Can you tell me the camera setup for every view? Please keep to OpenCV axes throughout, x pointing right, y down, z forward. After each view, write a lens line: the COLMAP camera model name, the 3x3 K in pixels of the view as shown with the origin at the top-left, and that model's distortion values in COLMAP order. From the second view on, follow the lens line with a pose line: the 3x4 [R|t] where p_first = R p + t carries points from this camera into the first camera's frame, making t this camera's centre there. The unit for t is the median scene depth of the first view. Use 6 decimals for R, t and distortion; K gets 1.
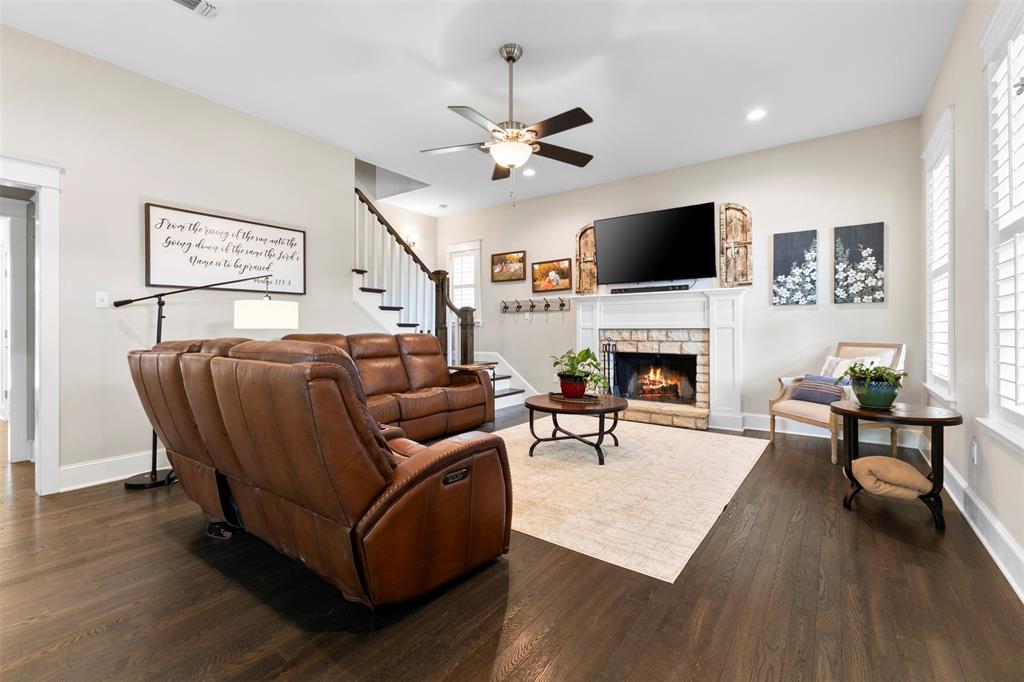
lens RADIAL K [[444.7, 0, 515.5], [0, 444.7, 332.4], [0, 0, 1]] dist [0.004967, 0.000497]
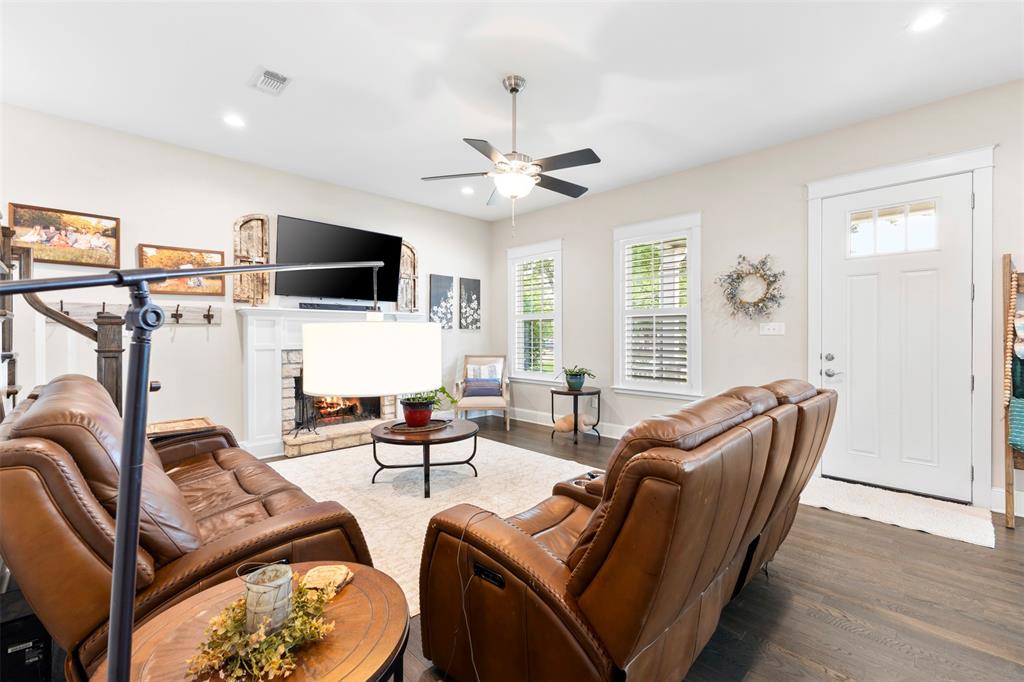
lens RADIAL K [[444.7, 0, 514.8], [0, 444.7, 338.5], [0, 0, 1]] dist [0.004967, 0.000497]
pose [[0.154386, -0.007222, 0.987984, -0.687600], [0.005487, 0.999964, 0.006452, -0.039916], [-0.987995, 0.004425, 0.154420, 0.573079]]
